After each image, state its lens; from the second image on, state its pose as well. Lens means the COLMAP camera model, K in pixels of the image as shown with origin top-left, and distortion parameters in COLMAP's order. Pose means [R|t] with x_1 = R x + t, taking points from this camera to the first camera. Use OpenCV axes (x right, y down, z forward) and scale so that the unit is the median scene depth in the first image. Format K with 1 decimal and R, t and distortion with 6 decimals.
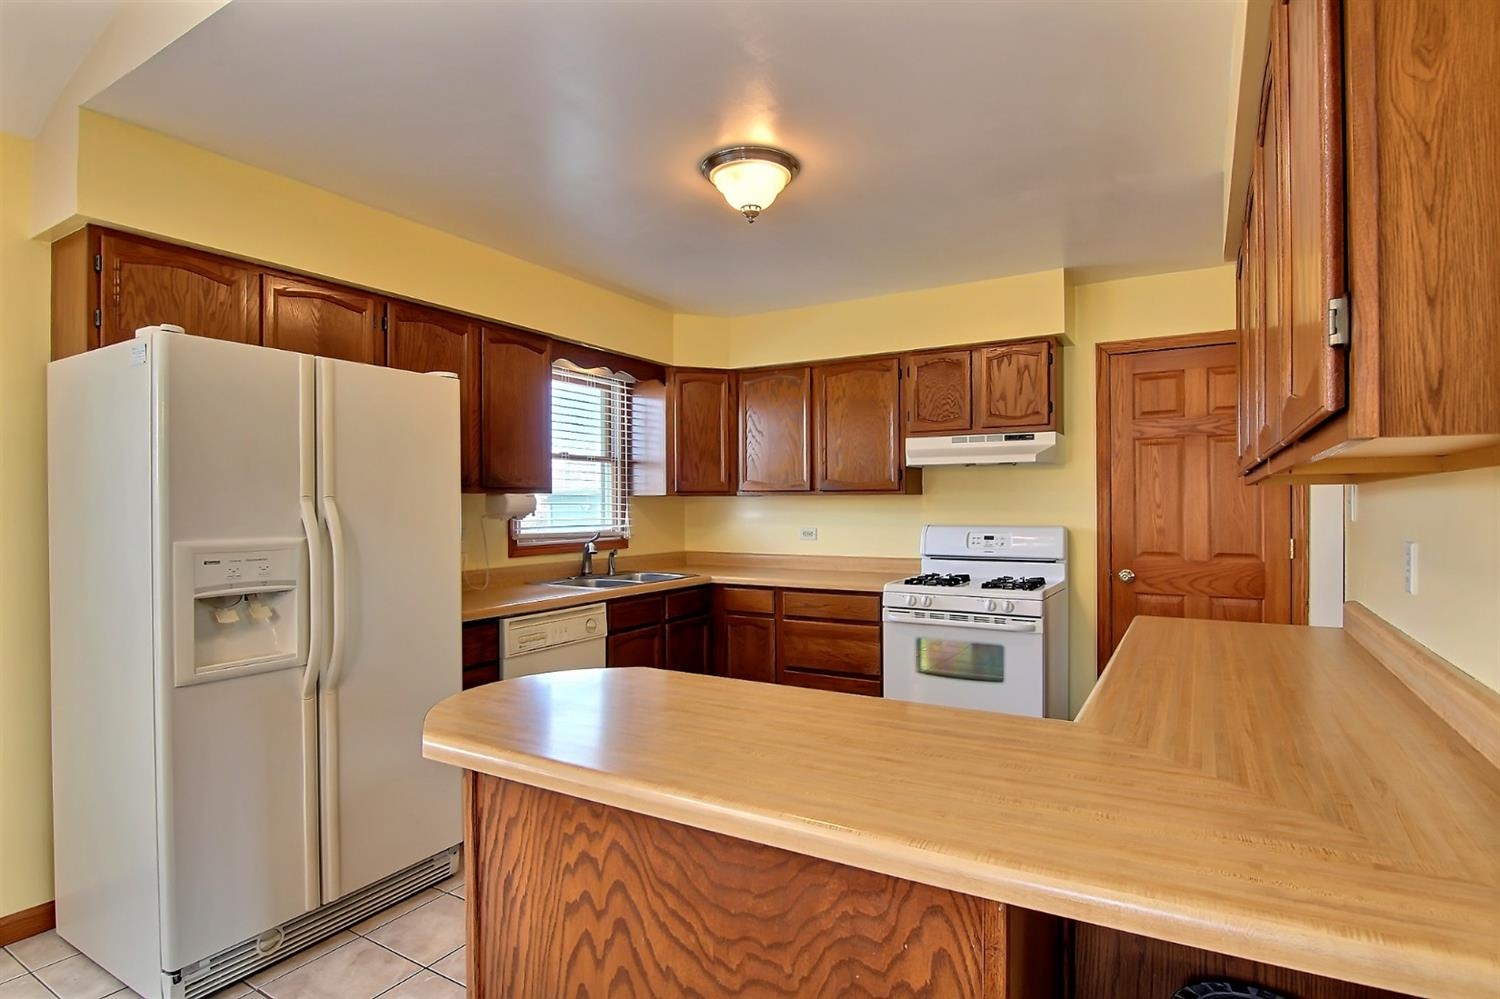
lens RADIAL K [[777.9, 0, 742.6], [0, 777.9, 508.2], [0, 0, 1]] dist [-0.020299, -0.001558]
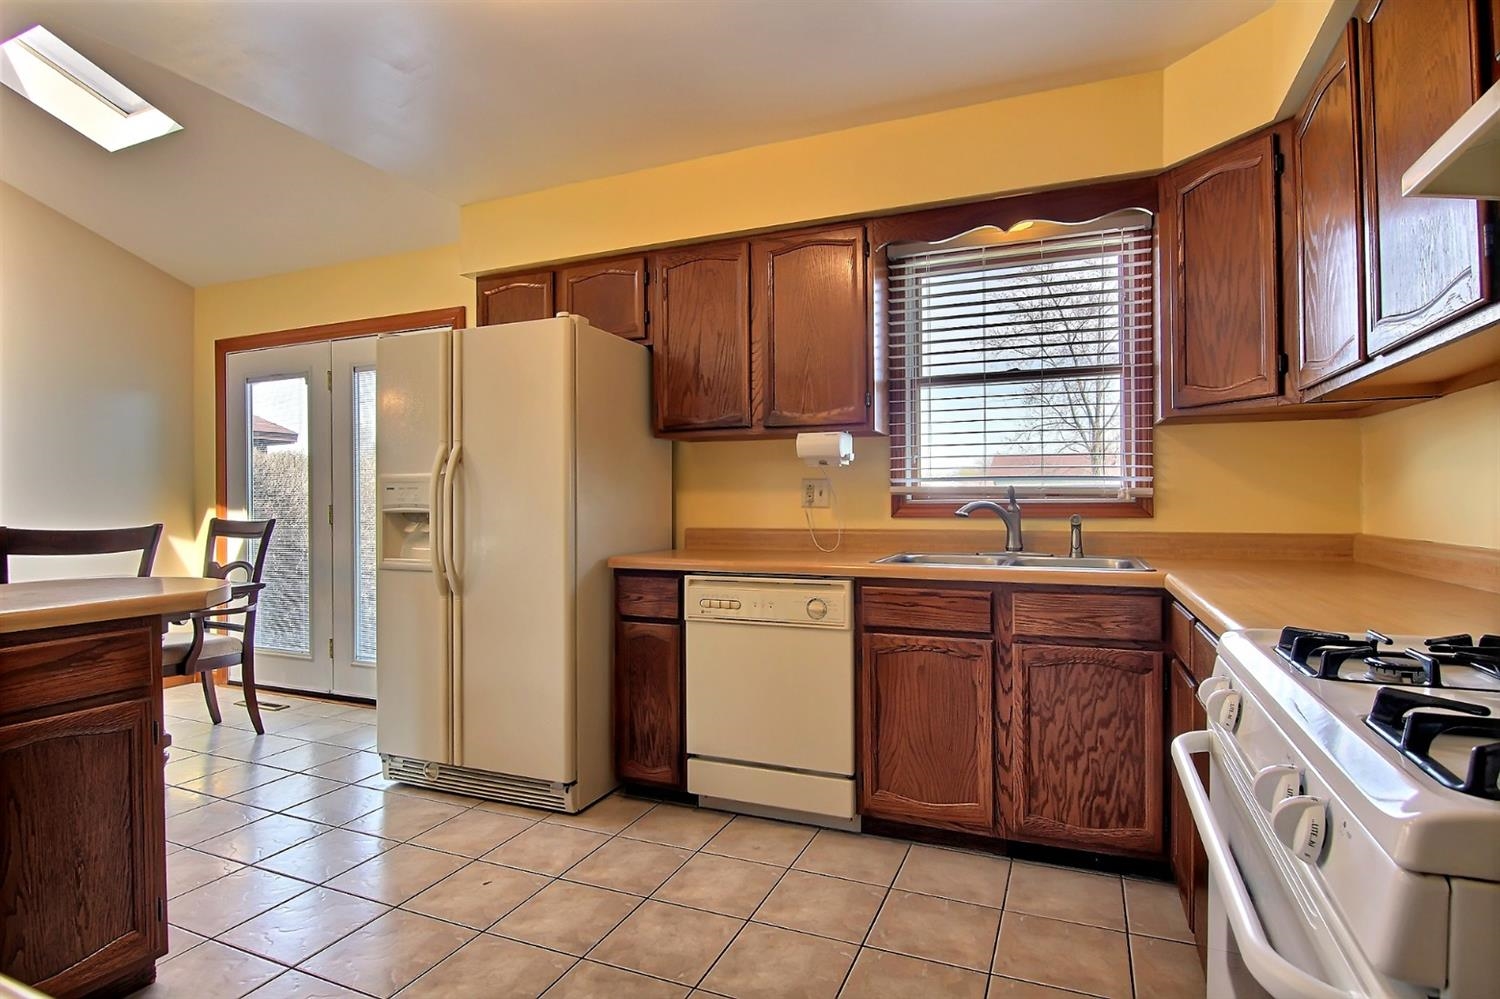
lens RADIAL K [[777.9, 0, 751.4], [0, 777.9, 504.7], [0, 0, 1]] dist [-0.020299, -0.001558]
pose [[0.138458, 0.008596, -0.990331, 0.777067], [-0.000439, 0.999963, 0.008618, 0.077529], [0.990368, -0.000758, 0.138457, 1.310358]]
